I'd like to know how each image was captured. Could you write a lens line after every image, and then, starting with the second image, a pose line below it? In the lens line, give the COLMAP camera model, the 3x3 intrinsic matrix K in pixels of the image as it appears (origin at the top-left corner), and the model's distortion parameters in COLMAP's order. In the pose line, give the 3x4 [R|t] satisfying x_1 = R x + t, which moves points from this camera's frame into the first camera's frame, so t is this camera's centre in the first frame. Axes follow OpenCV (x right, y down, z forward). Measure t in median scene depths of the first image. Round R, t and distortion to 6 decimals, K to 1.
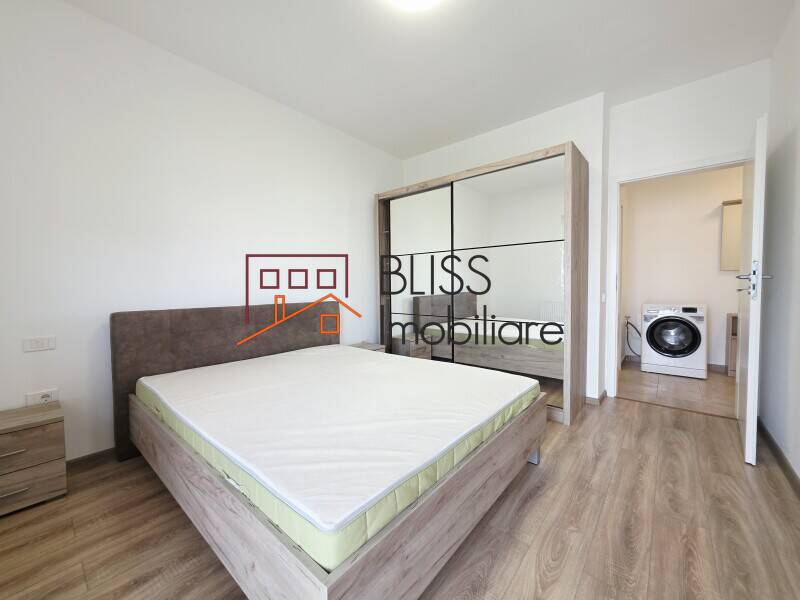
lens RADIAL K [[317.5, 0, 399.1], [0, 317.5, 299.3], [0, 0, 1]] dist [0.004013, -0.000101]
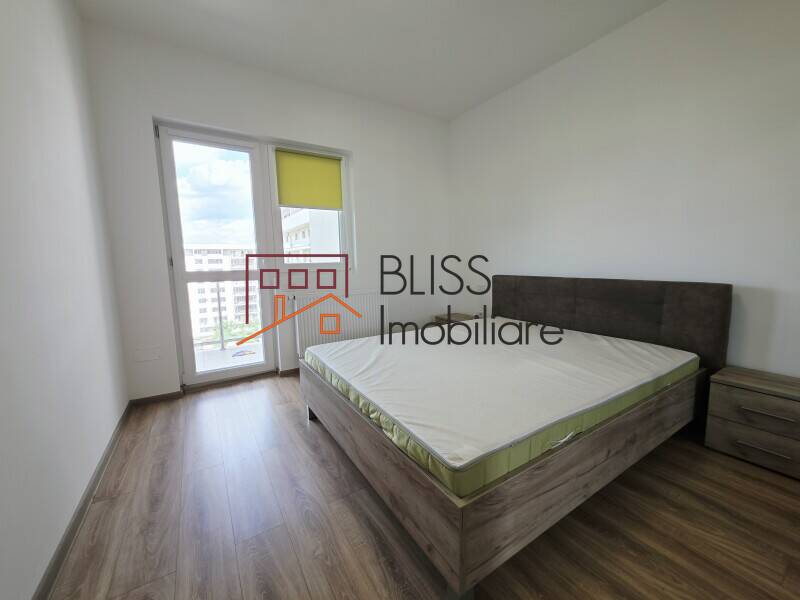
lens RADIAL K [[317.5, 0, 397.9], [0, 317.5, 299.4], [0, 0, 1]] dist [0.004013, -0.000101]
pose [[-0.297873, 0.128093, -0.945973, 1.124279], [-0.011926, 0.990380, 0.137861, -0.070869], [0.954531, 0.052346, -0.293480, 1.322511]]
